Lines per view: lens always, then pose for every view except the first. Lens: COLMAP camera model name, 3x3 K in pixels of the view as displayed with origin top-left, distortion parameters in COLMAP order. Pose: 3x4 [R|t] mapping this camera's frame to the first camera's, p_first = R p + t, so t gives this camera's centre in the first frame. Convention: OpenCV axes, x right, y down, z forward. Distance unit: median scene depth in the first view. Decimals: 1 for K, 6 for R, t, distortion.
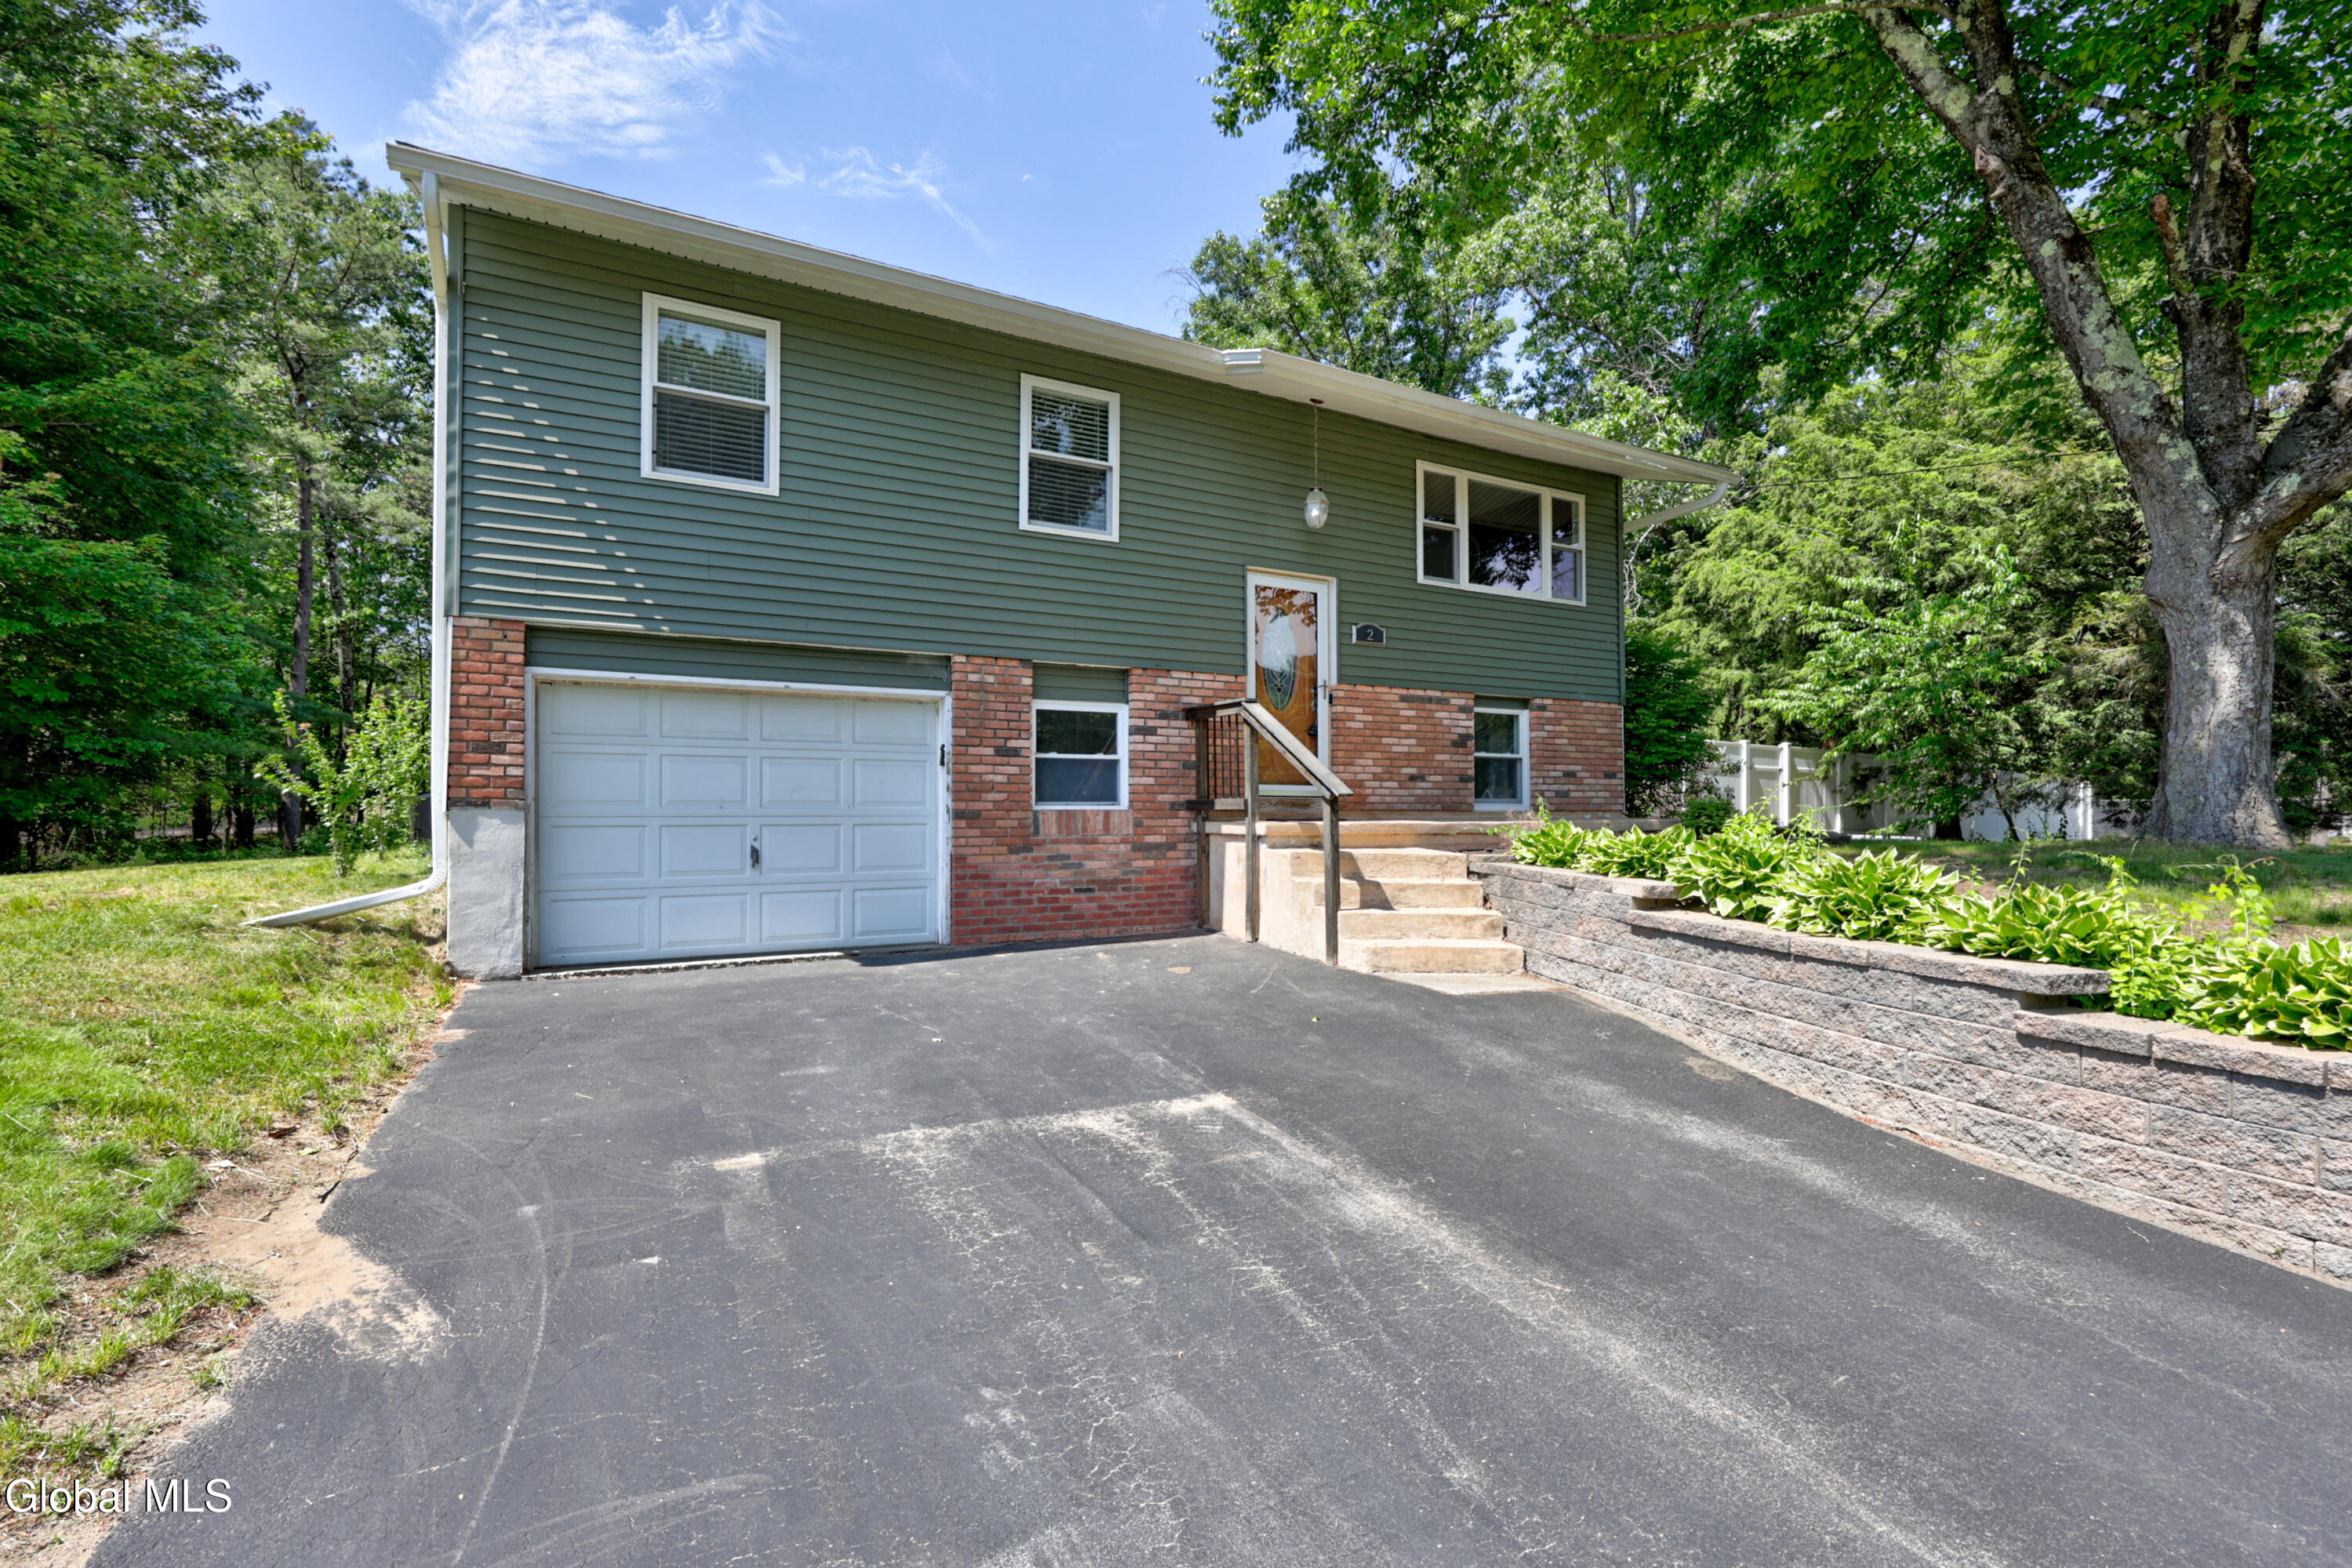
lens RADIAL K [[1075.0, 0, 1175.9], [0, 1075.0, 808.0], [0, 0, 1]] dist [-0.001311, 0.001187]
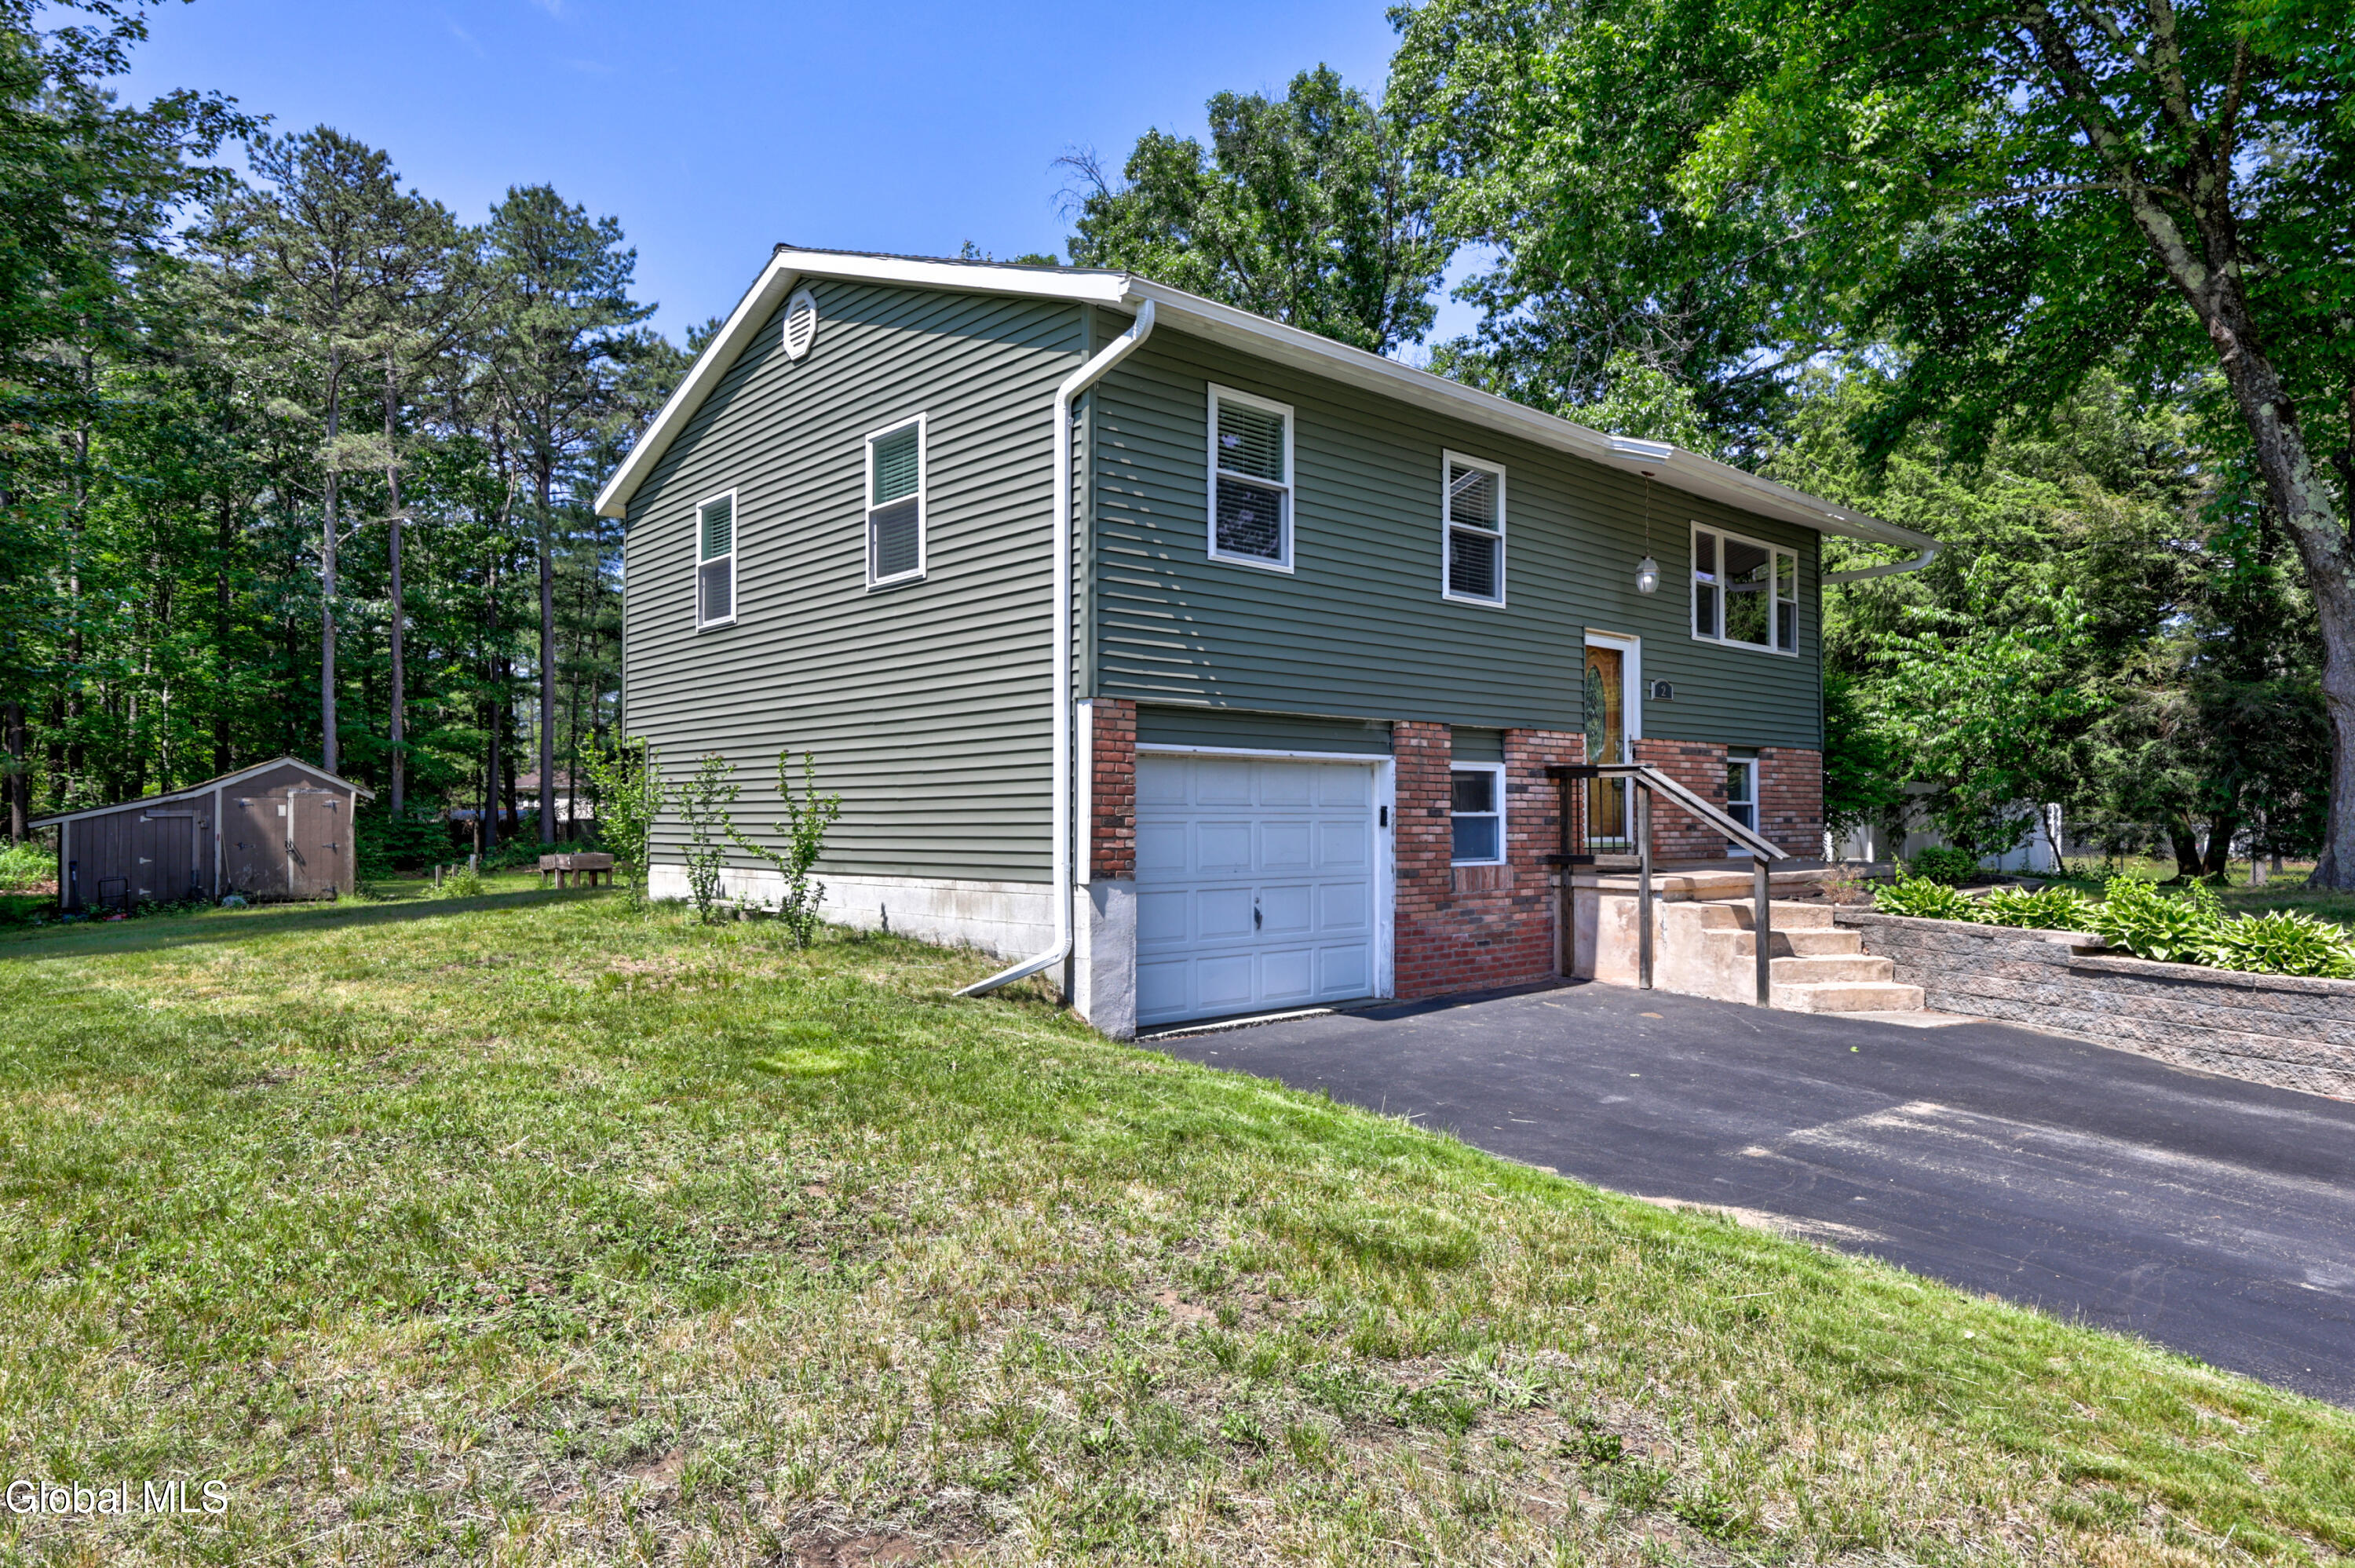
lens RADIAL K [[1419.8, 0, 1196.3], [0, 1419.8, 816.2], [0, 0, 1]] dist [-0.005843, -0.000375]
pose [[0.976420, 0.002281, 0.215866, -0.681548], [-0.002840, 0.999993, 0.002283, -0.051258], [-0.215860, -0.002842, 0.976420, -0.295747]]
